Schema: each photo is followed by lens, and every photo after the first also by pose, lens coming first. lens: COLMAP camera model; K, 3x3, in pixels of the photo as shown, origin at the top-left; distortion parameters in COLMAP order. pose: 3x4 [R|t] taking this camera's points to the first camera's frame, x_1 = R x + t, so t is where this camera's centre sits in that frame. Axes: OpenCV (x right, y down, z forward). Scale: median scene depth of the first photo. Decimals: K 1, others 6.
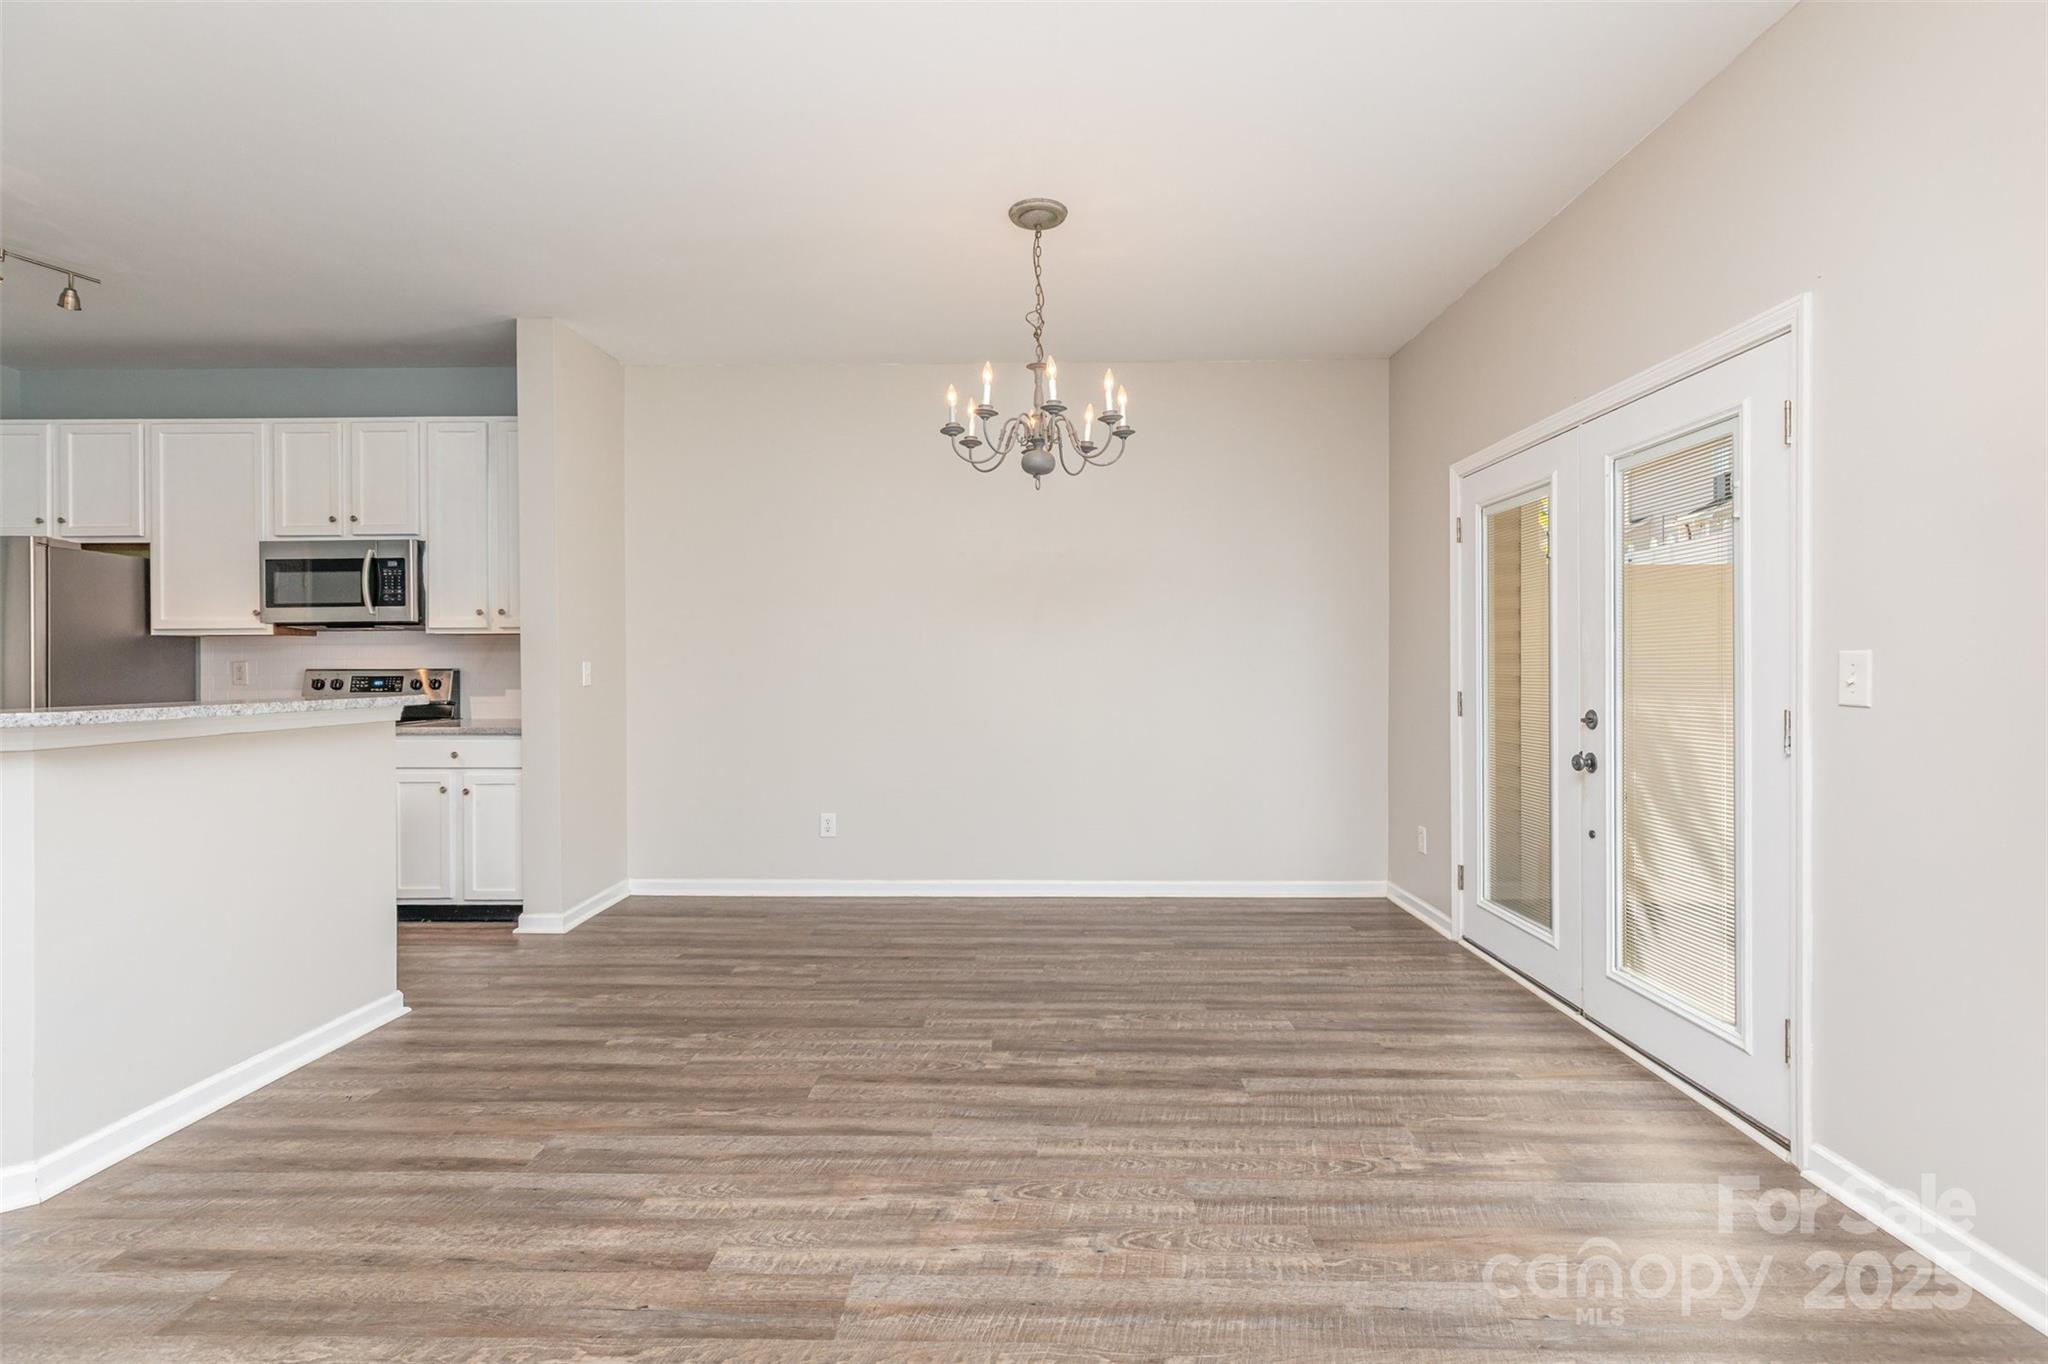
lens RADIAL K [[967.7, 0, 1022.8], [0, 967.7, 670.1], [0, 0, 1]] dist [0.003110, 0.000242]
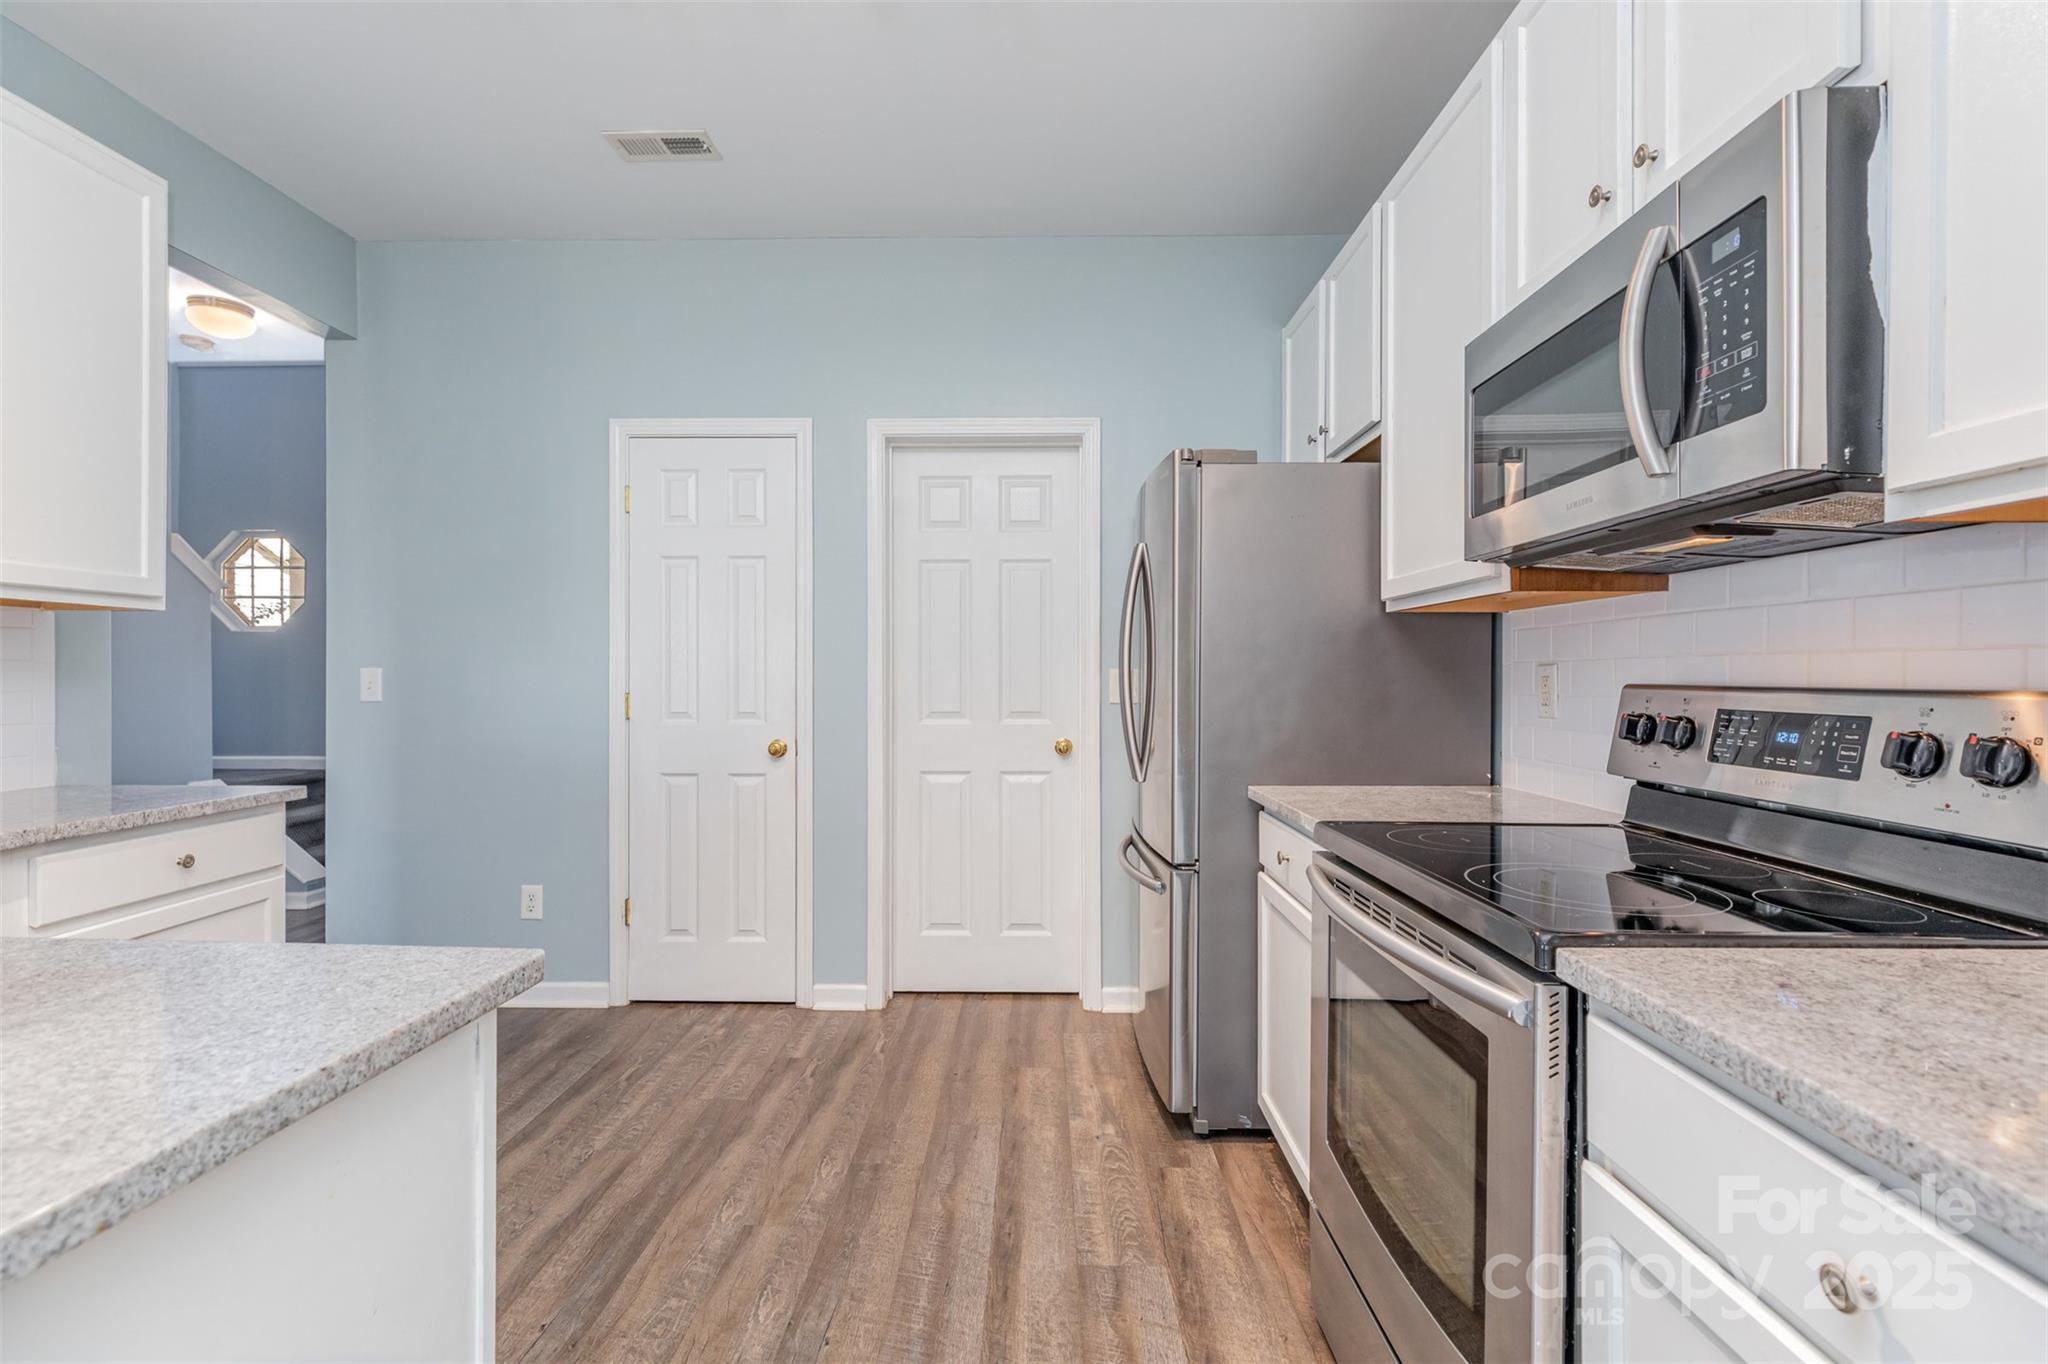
lens RADIAL K [[935.0, 0, 1024.7], [0, 935.0, 674.7], [0, 0, 1]] dist [0.003567, 0.000242]
pose [[0.006635, 0.000762, -0.999978, -0.414193], [-0.011668, 0.999932, 0.000684, -0.002532], [0.999910, 0.011663, 0.006643, 0.813694]]
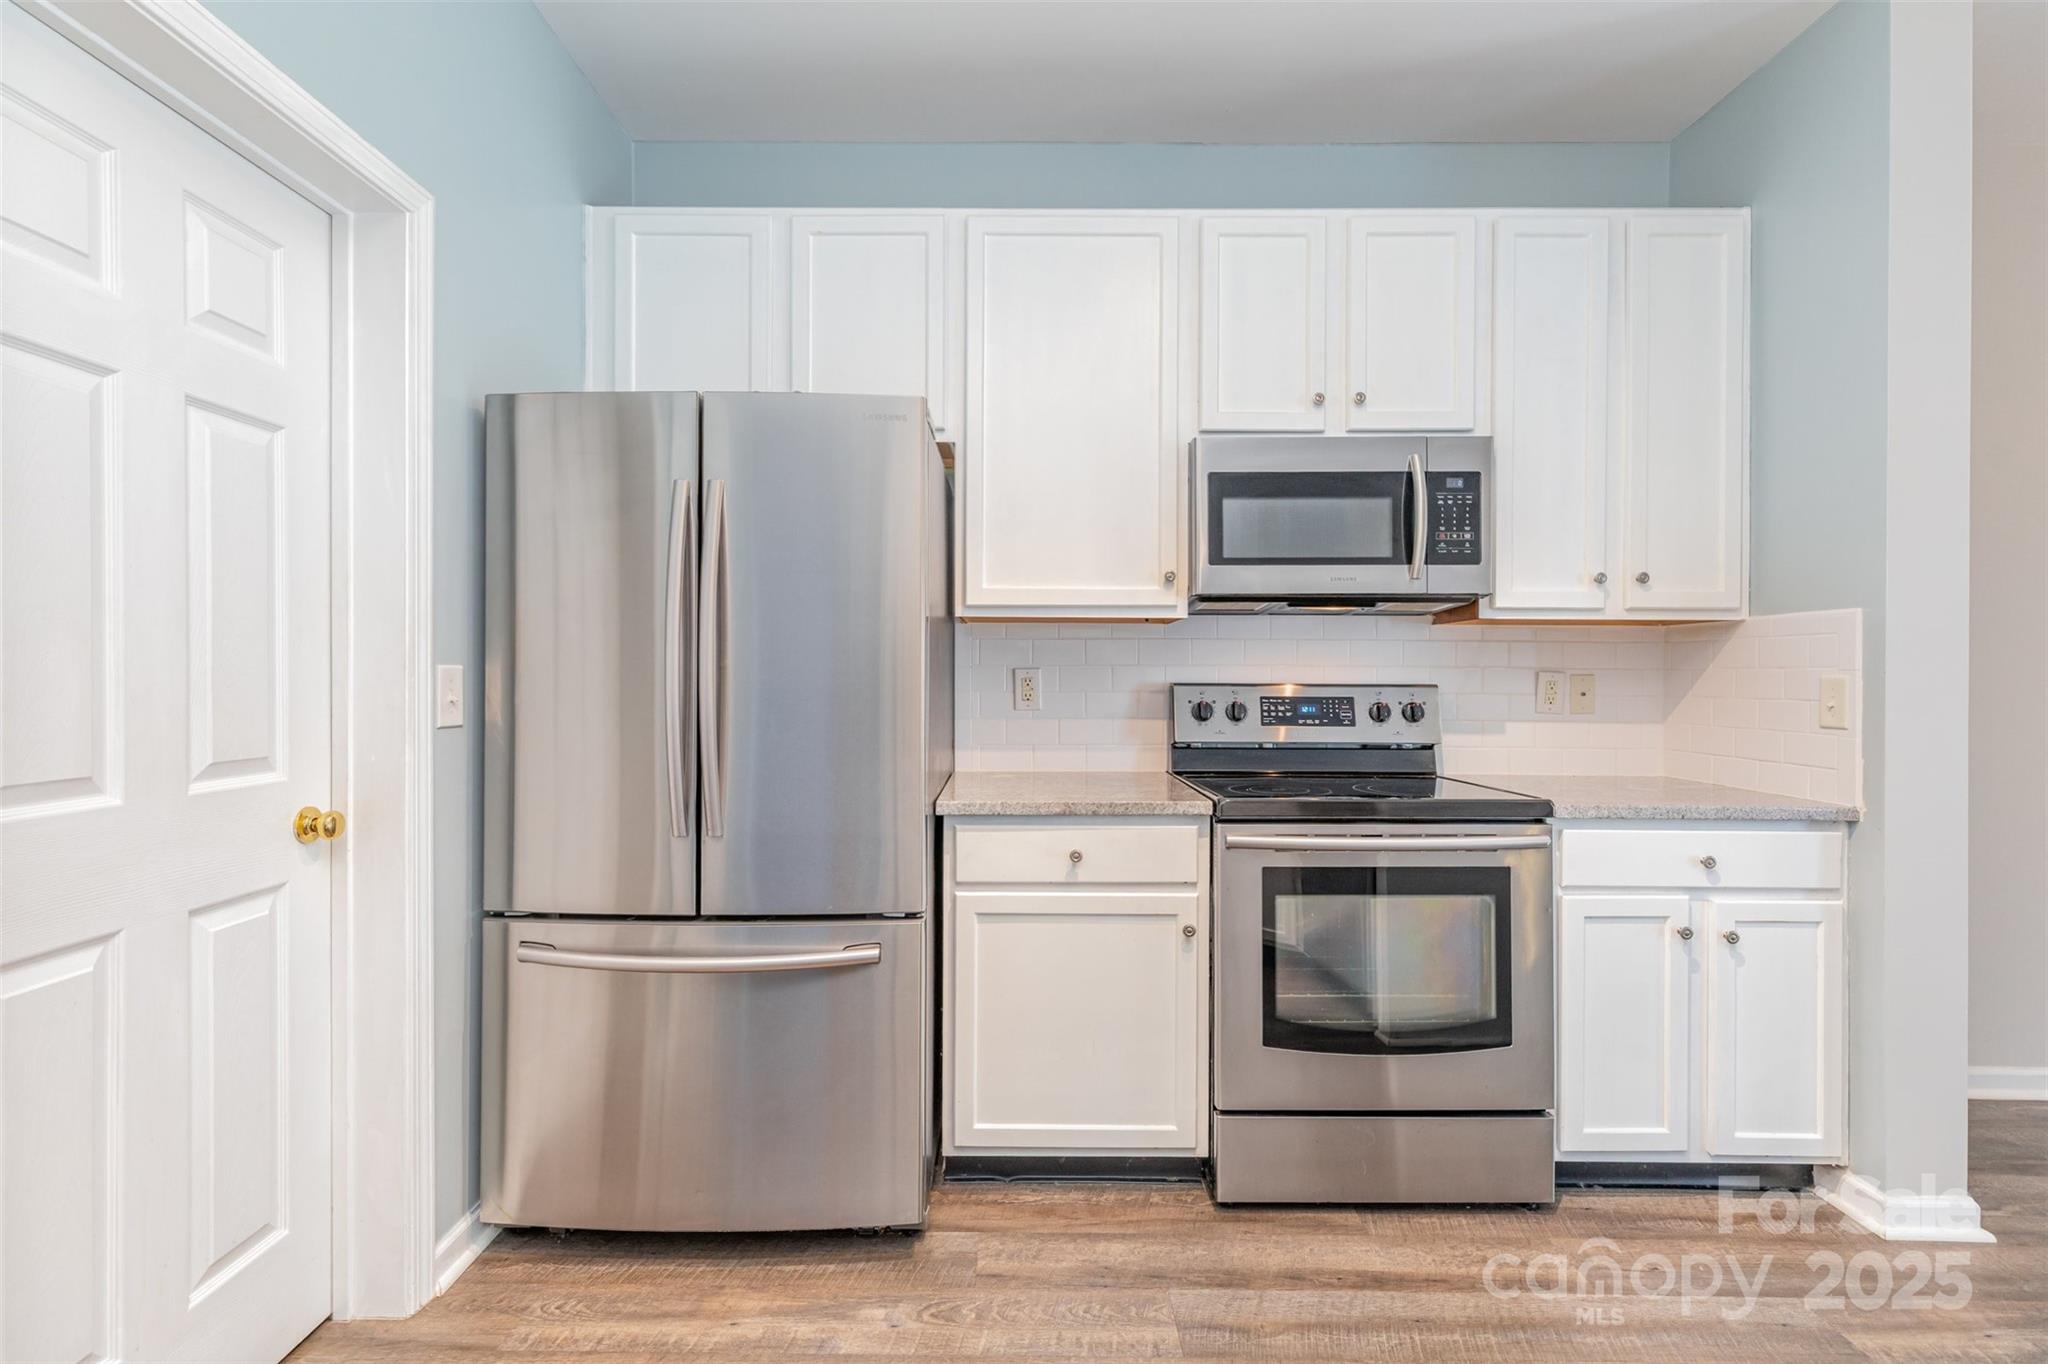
lens RADIAL K [[935.0, 0, 1024.7], [0, 935.0, 674.7], [0, 0, 1]] dist [0.003567, 0.000242]
pose [[0.999582, 0.008324, 0.027674, -0.879159], [-0.008174, 0.999951, -0.005525, -0.002081], [-0.027719, 0.005297, 0.999602, 0.497267]]
